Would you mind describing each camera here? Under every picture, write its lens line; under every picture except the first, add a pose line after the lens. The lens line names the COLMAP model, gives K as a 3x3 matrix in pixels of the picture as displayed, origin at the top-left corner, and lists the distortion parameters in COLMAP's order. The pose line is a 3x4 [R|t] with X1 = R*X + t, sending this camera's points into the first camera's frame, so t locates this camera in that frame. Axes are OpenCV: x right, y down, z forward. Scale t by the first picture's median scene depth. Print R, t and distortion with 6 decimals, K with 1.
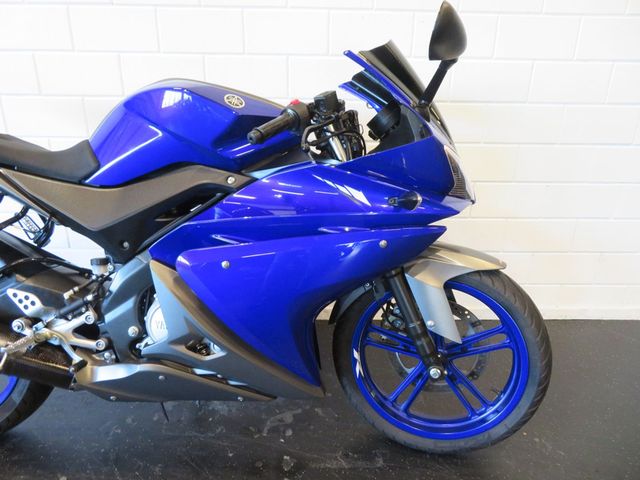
lens RADIAL K [[461.7, 0, 320.0], [0, 461.7, 240.0], [0, 0, 1]] dist [0.006614, 0.006830]
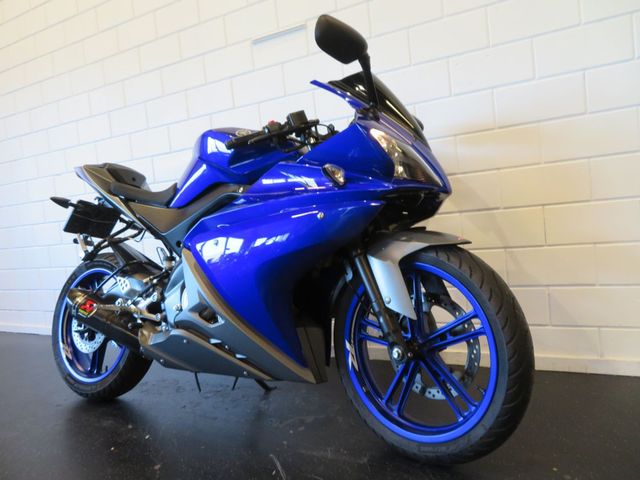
lens RADIAL K [[468.9, 0, 320.0], [0, 468.9, 240.0], [0, 0, 1]] dist [0.029849, -0.001685]
pose [[0.870581, -0.070614, -0.486931, 0.634702], [-0.063280, 0.965360, -0.253132, 0.328943], [0.487938, 0.251185, 0.835956, 0.016616]]
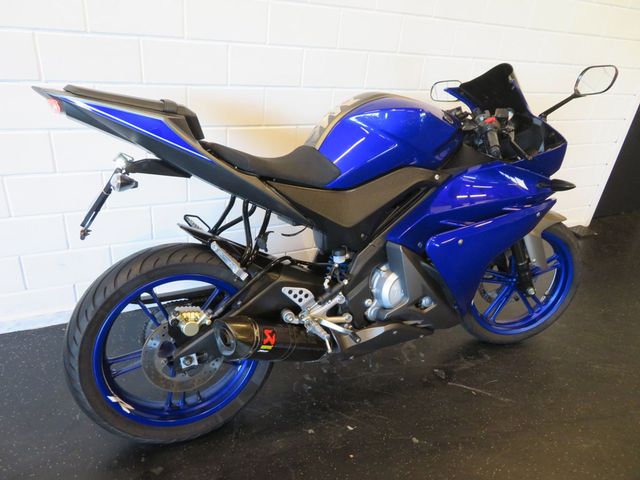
lens RADIAL K [[411.0, 0, 320.0], [0, 411.0, 240.0], [0, 0, 1]] dist [-0.044646, -0.000530]
pose [[0.900333, -0.130004, 0.415331, -0.973525], [0.084867, 0.988466, 0.125432, -0.123577], [-0.426847, -0.077683, 0.900981, 0.073764]]
